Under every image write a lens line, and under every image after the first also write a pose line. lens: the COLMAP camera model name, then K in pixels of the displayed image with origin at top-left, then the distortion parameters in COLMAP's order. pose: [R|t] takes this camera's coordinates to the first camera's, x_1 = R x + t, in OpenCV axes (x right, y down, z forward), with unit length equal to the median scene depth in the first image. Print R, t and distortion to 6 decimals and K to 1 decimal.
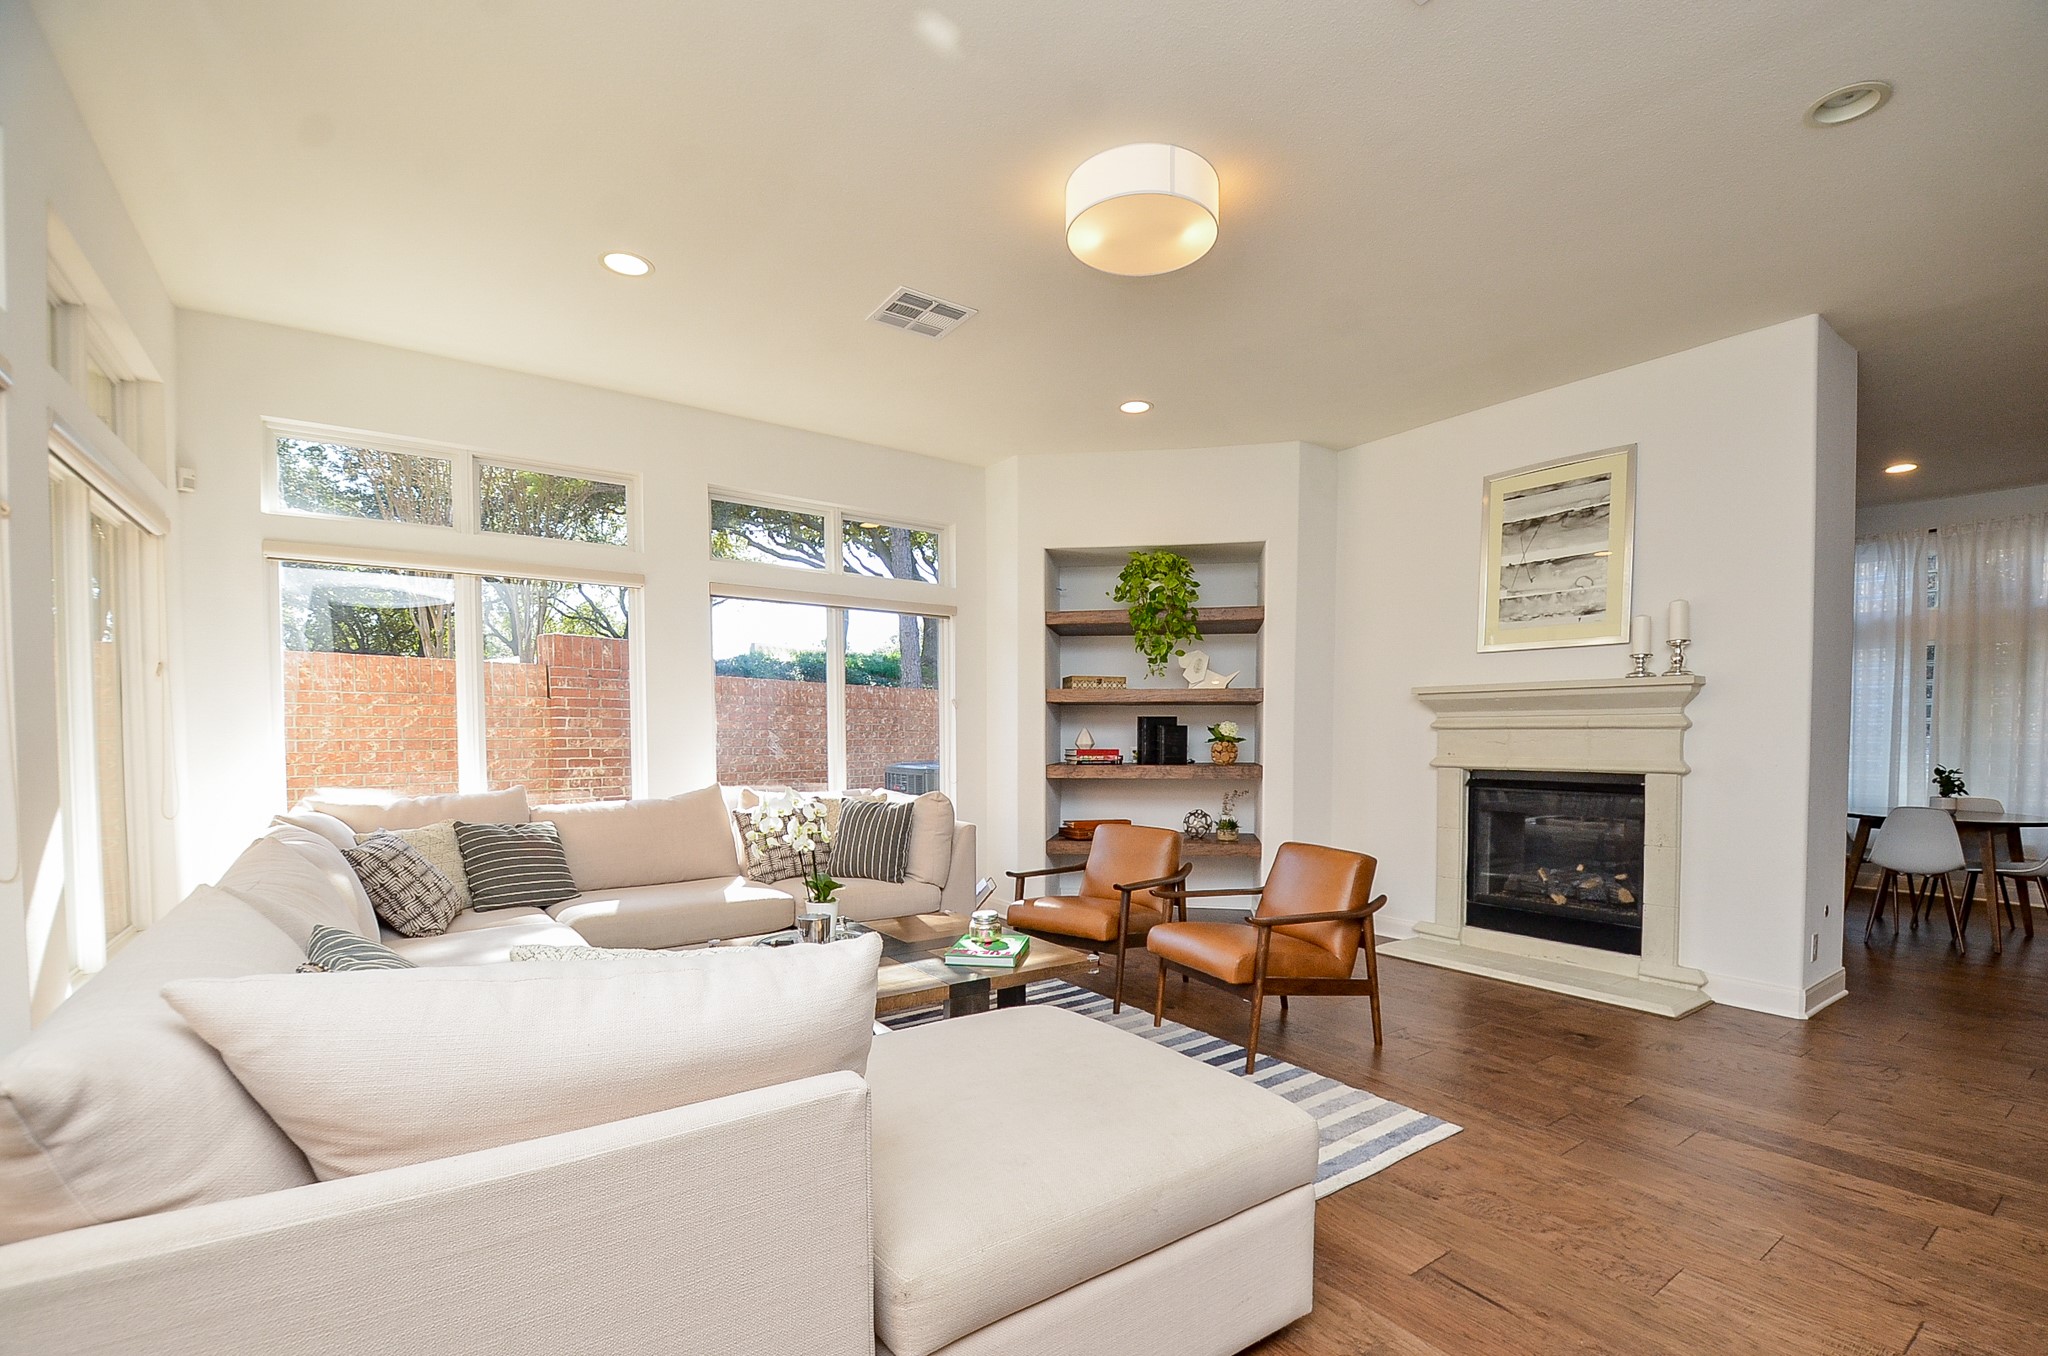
lens RADIAL K [[913.0, 0, 1044.6], [0, 913.0, 775.4], [0, 0, 1]] dist [0.002771, -0.015311]
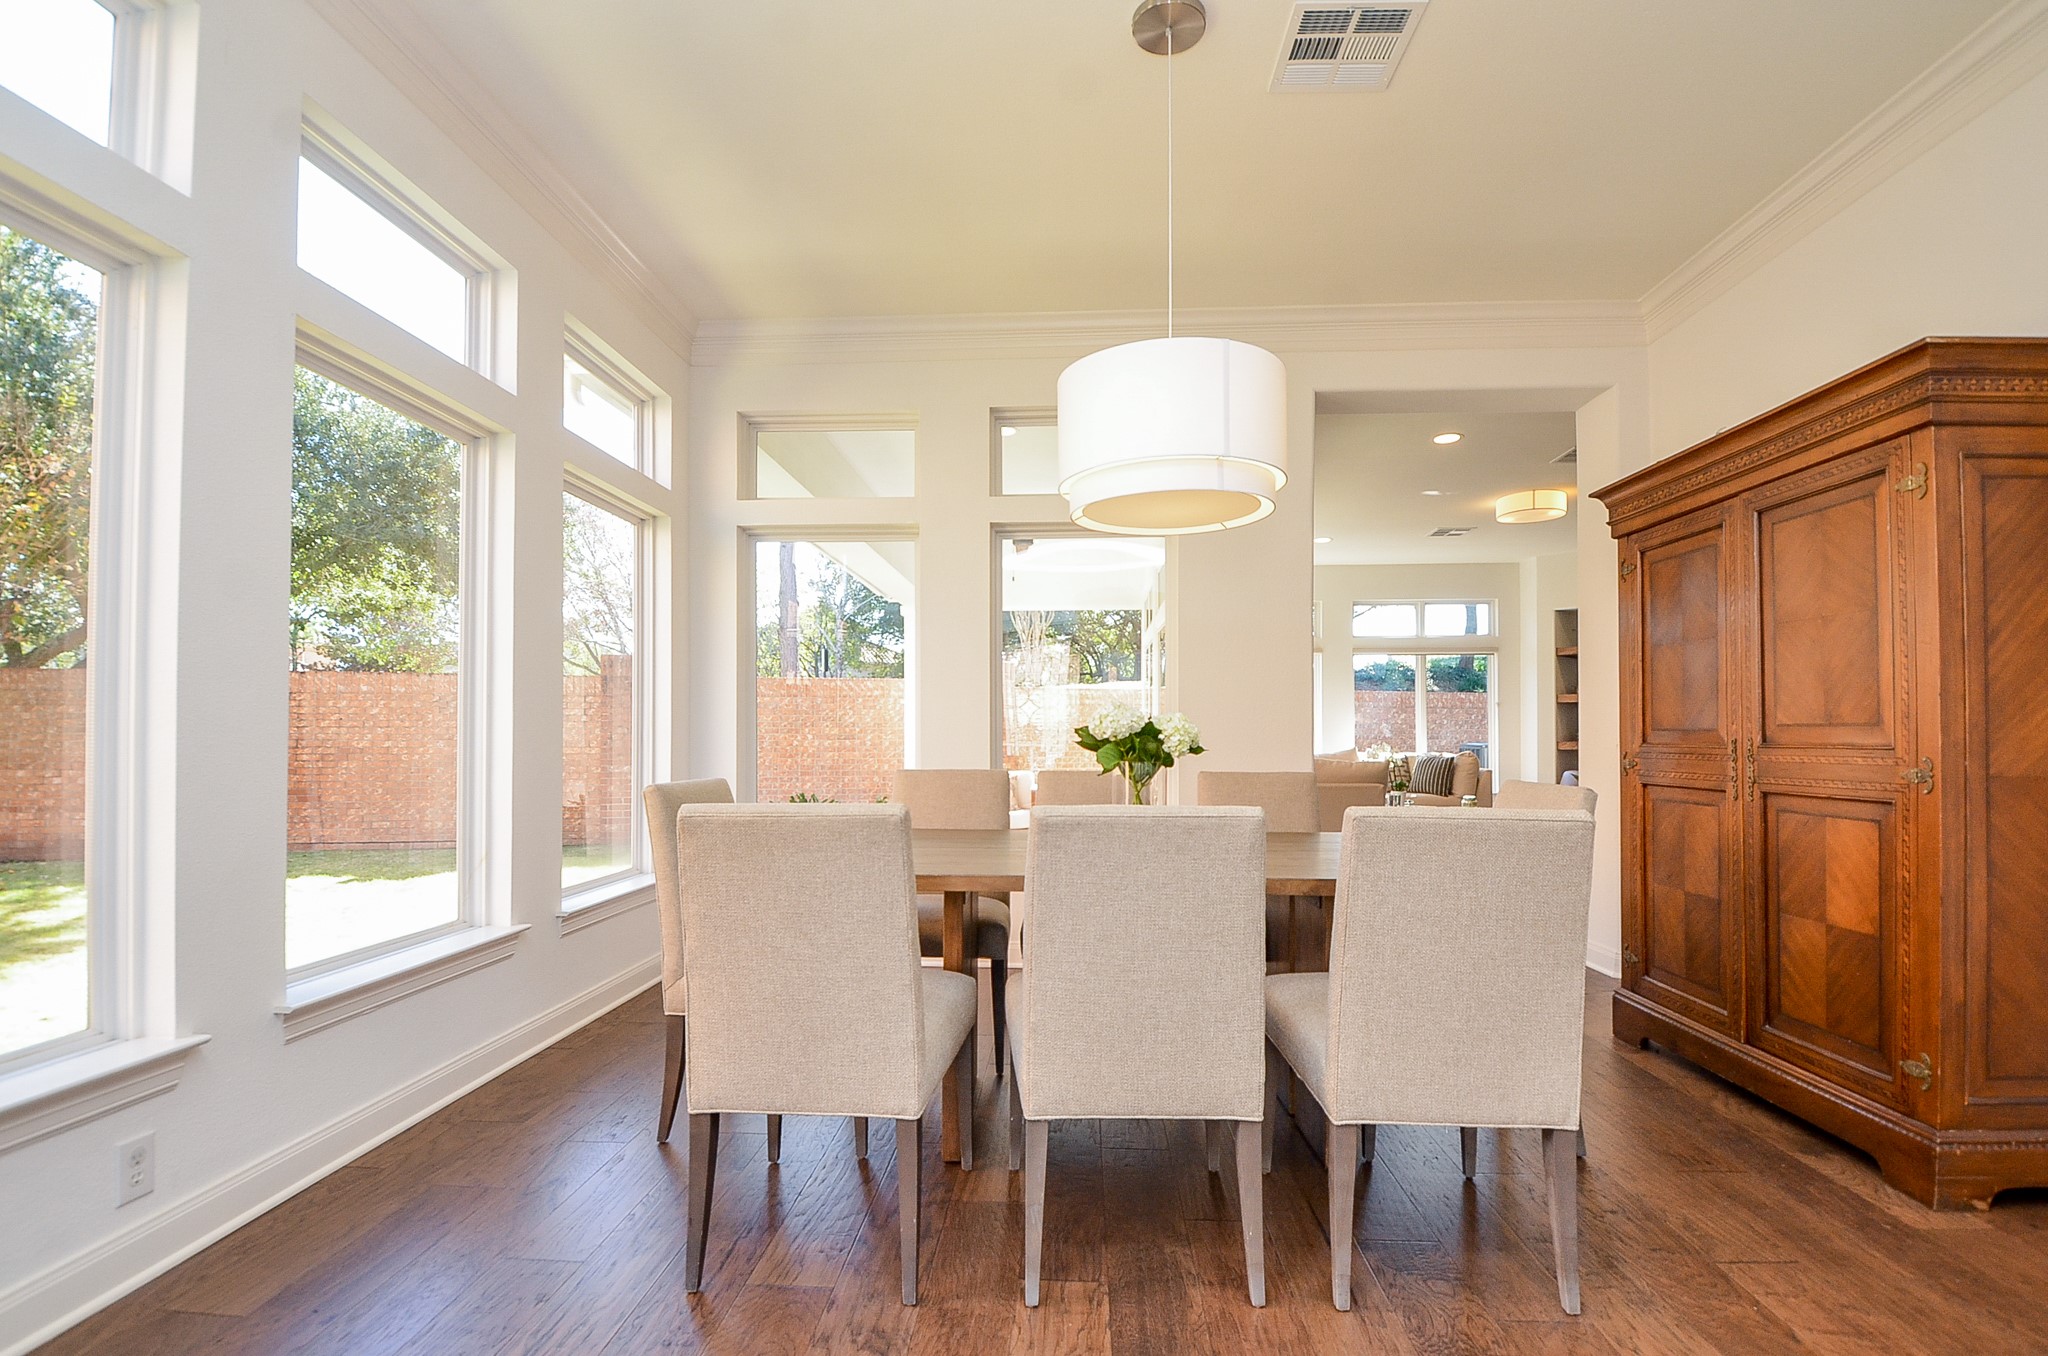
lens RADIAL K [[930.2, 0, 1019.4], [0, 930.2, 724.7], [0, 0, 1]] dist [0.002184, -0.016805]
pose [[0.771891, -0.011936, -0.635643, 0.330352], [-0.023533, 0.998602, -0.047329, 0.061211], [0.635319, 0.051491, 0.770531, -0.934523]]
